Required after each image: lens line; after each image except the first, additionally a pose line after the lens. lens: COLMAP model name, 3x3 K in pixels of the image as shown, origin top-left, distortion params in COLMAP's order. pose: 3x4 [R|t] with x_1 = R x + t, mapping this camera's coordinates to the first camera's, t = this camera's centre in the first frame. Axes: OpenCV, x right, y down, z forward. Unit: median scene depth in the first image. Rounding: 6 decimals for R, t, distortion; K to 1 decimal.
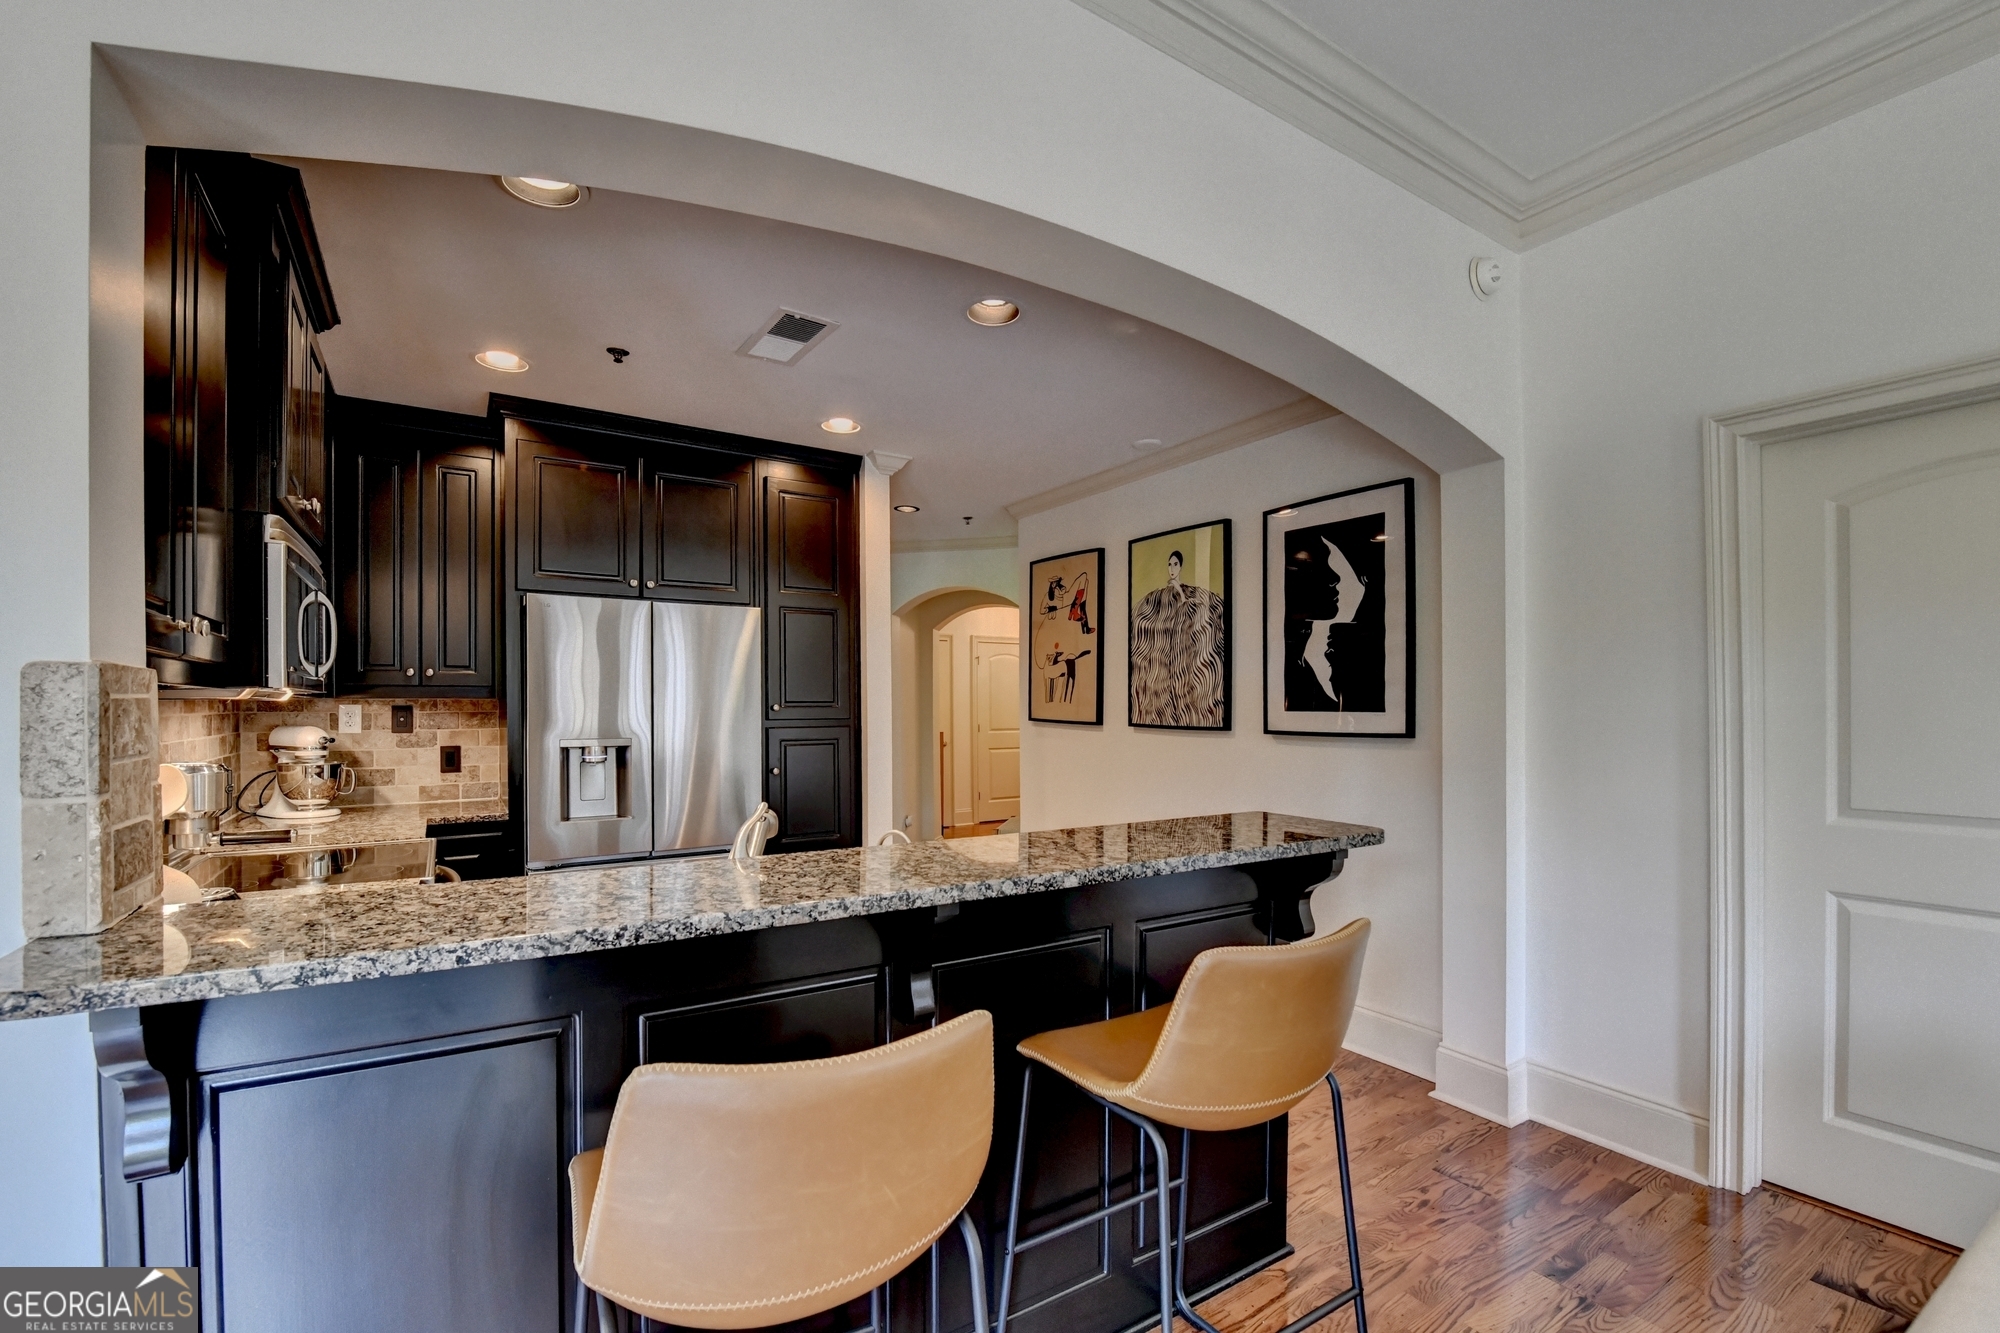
lens RADIAL K [[822.2, 0, 1027.1], [0, 822.2, 700.5], [0, 0, 1]] dist [-0.013873, -0.001145]
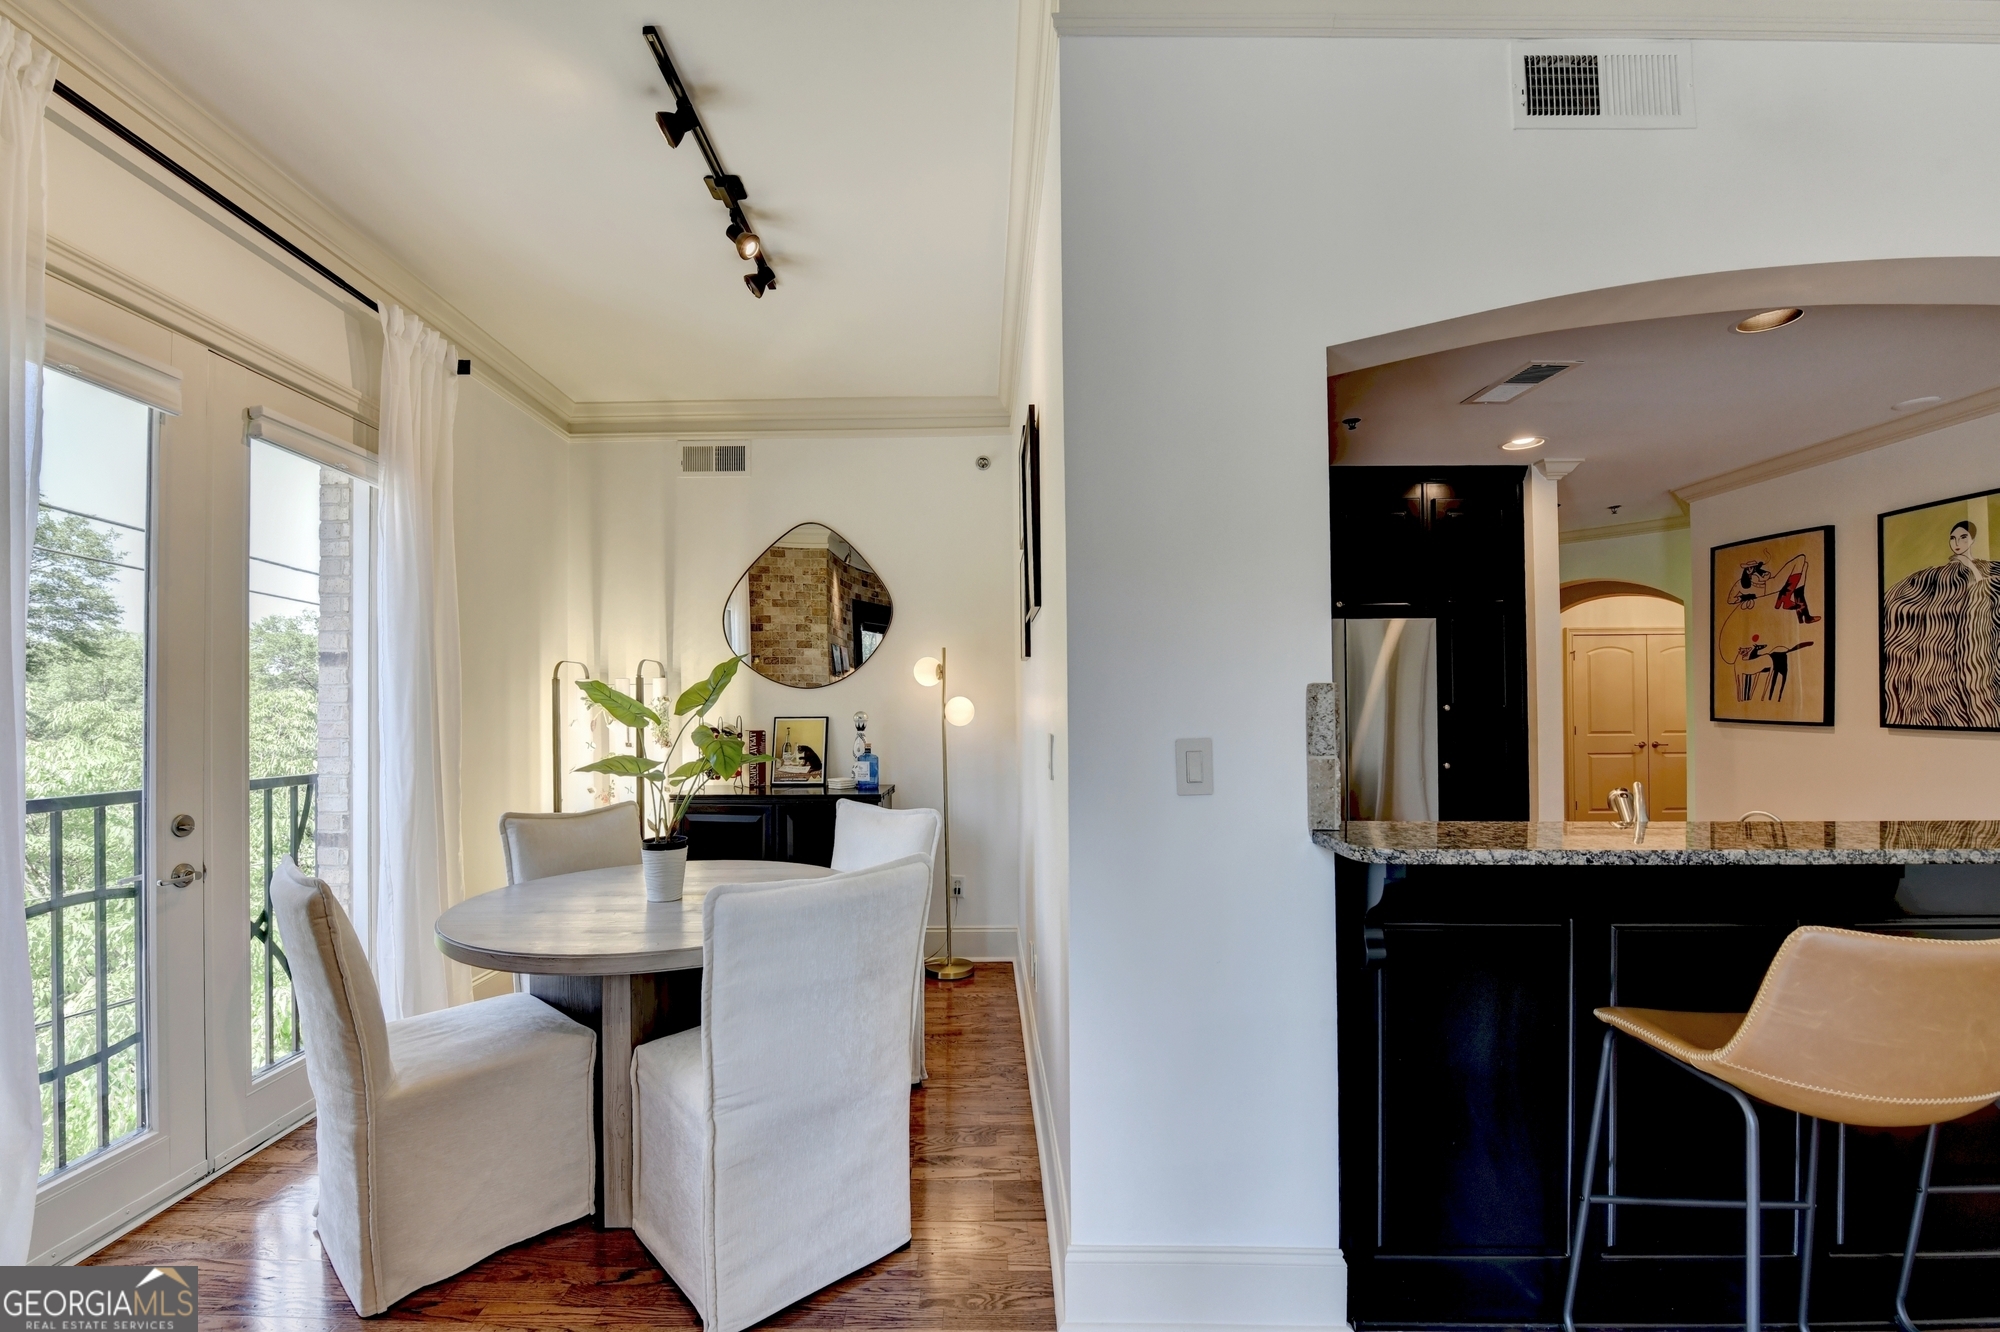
lens RADIAL K [[822.2, 0, 1057.5], [0, 822.2, 701.0], [0, 0, 1]] dist [-0.013873, -0.001145]
pose [[0.838842, -0.010132, -0.544281, -0.142701], [0.009351, 0.999947, -0.004203, -0.000875], [0.544295, -0.001564, 0.838892, -0.196647]]
